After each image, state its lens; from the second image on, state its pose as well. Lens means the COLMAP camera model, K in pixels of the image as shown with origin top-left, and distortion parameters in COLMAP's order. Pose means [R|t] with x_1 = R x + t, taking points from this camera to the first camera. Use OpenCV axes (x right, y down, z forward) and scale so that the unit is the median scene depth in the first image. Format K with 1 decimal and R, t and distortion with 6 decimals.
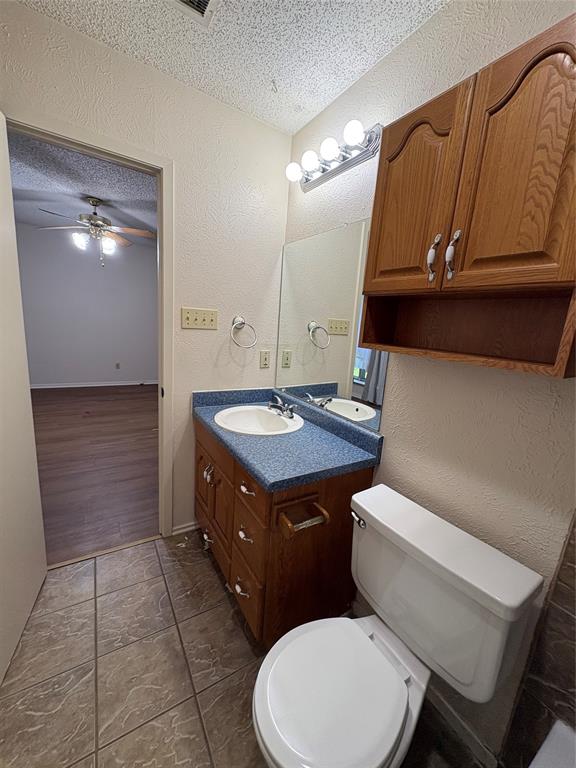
lens RADIAL K [[305.4, 0, 289.1], [0, 305.4, 383.9], [0, 0, 1]] dist [-0.000260, 0.000369]
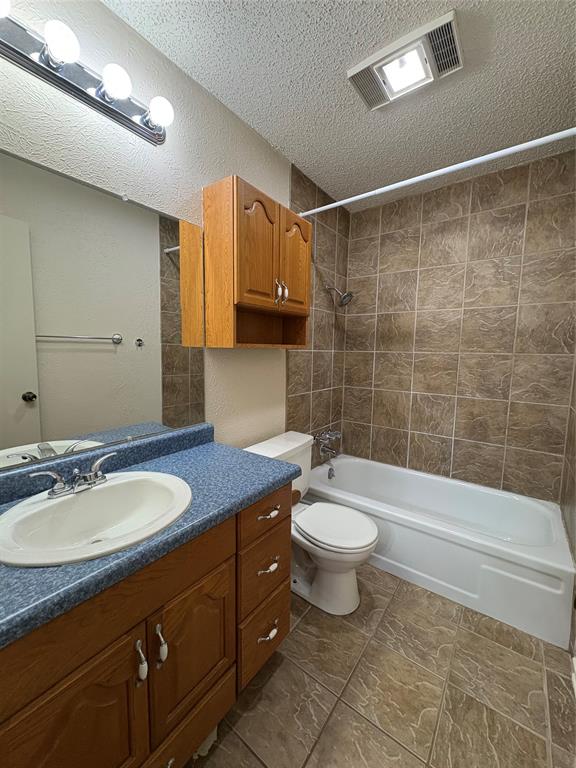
lens RADIAL K [[305.4, 0, 289.1], [0, 305.4, 383.9], [0, 0, 1]] dist [-0.000260, 0.000369]
pose [[-0.361178, -0.184923, 0.913977, -0.900974], [0.146223, 0.956783, 0.251367, -0.235898], [-0.920961, 0.224433, -0.318529, 1.141295]]
